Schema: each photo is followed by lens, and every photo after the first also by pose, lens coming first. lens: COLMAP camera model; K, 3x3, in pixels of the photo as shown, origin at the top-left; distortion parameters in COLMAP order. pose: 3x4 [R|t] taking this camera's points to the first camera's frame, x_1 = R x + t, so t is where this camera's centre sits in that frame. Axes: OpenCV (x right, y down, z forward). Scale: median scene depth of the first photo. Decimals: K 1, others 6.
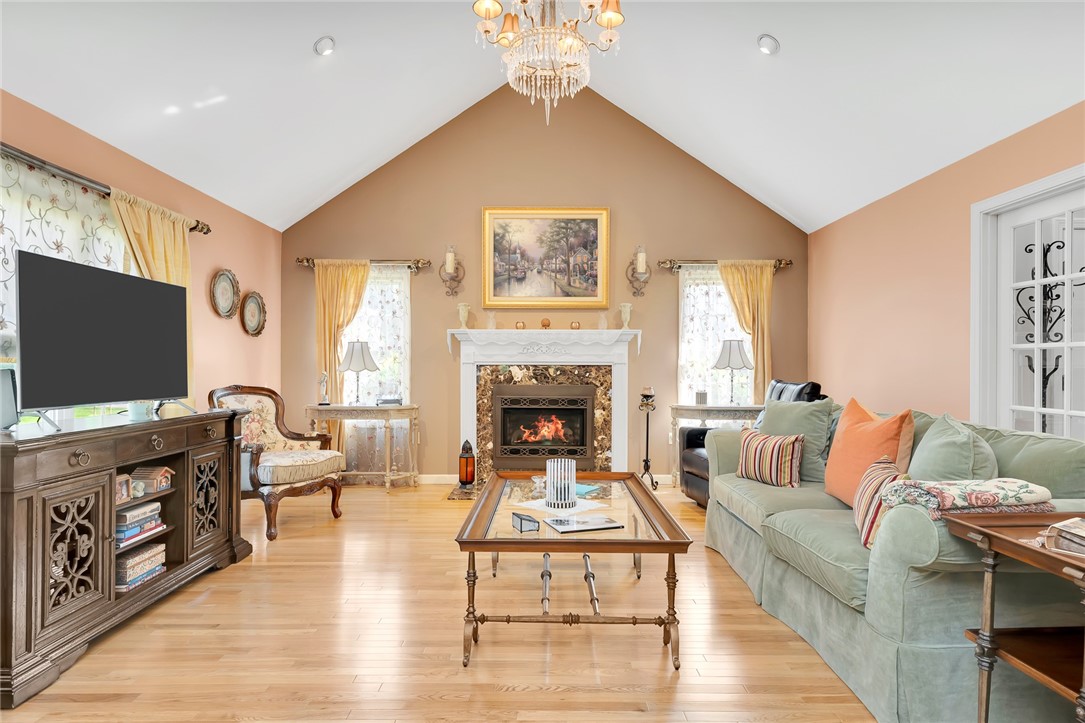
lens RADIAL K [[604.0, 0, 541.5], [0, 604.0, 370.2], [0, 0, 1]] dist [0.003455, 0.000823]
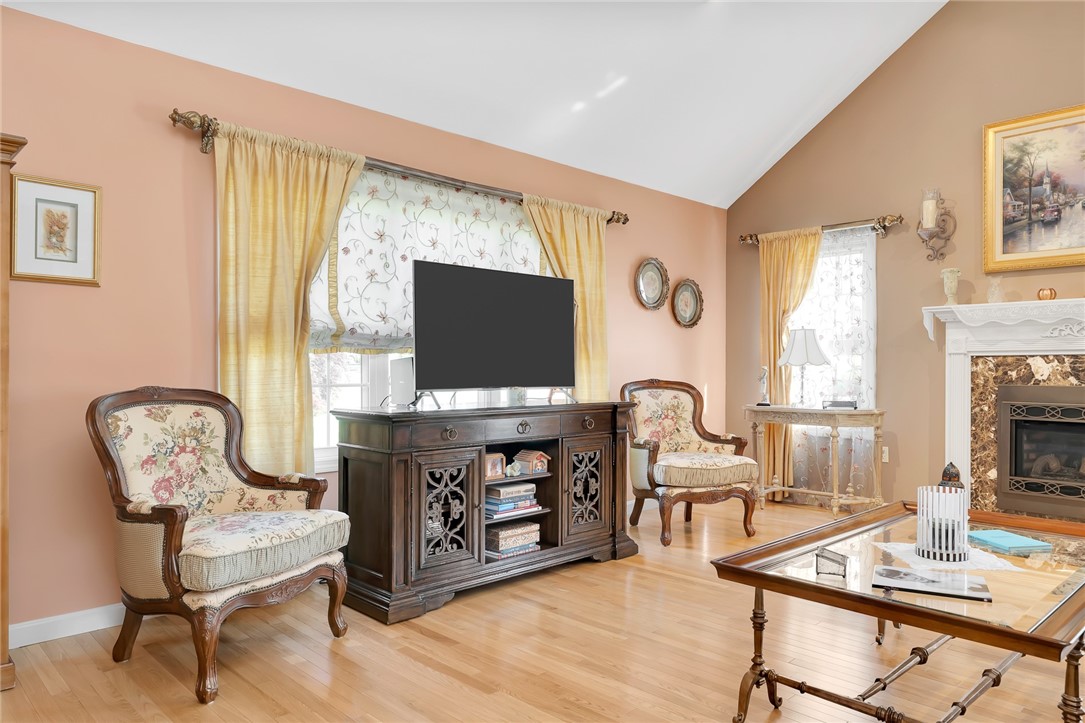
lens RADIAL K [[724.7, 0, 540.1], [0, 724.7, 381.1], [0, 0, 1]] dist [0.001732, -0.001203]
pose [[0.692736, 0.010793, -0.721111, 0.151845], [-0.003194, 0.999924, 0.011898, 0.011881], [0.721184, -0.005939, 0.692718, 0.067430]]
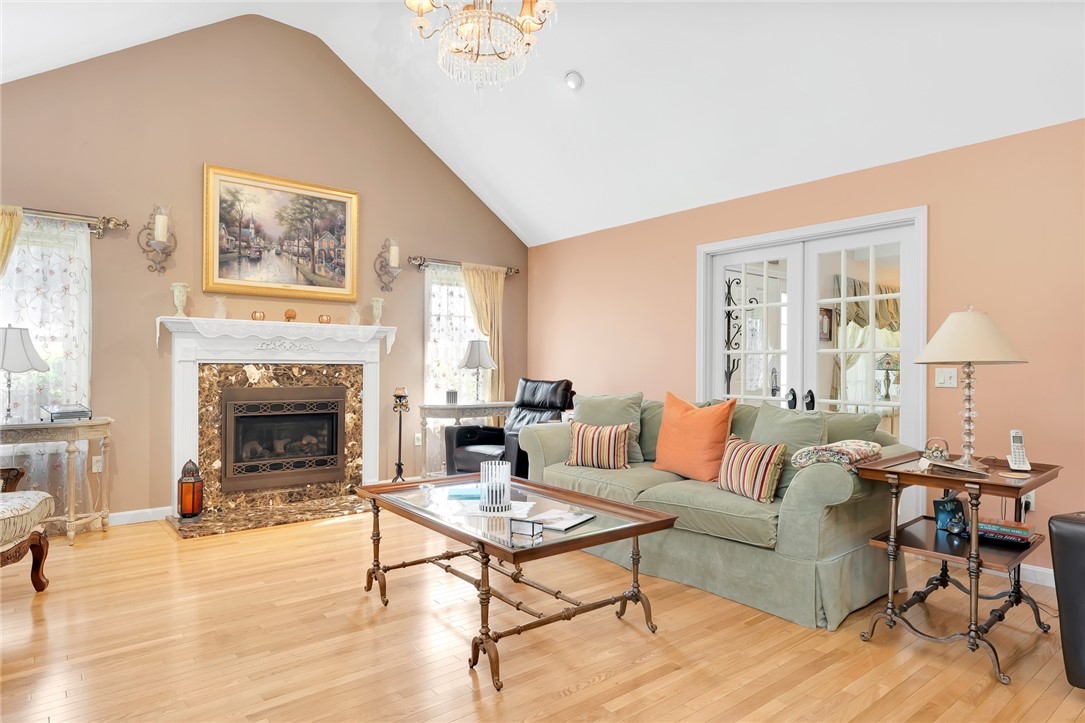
lens RADIAL K [[627.3, 0, 541.1], [0, 627.3, 372.6], [0, 0, 1]] dist [0.000309, 0.000177]
pose [[0.778450, -0.004479, 0.627690, -0.275393], [0.001588, 0.999985, 0.005165, -0.000070], [-0.627704, -0.003024, 0.778446, 0.087163]]
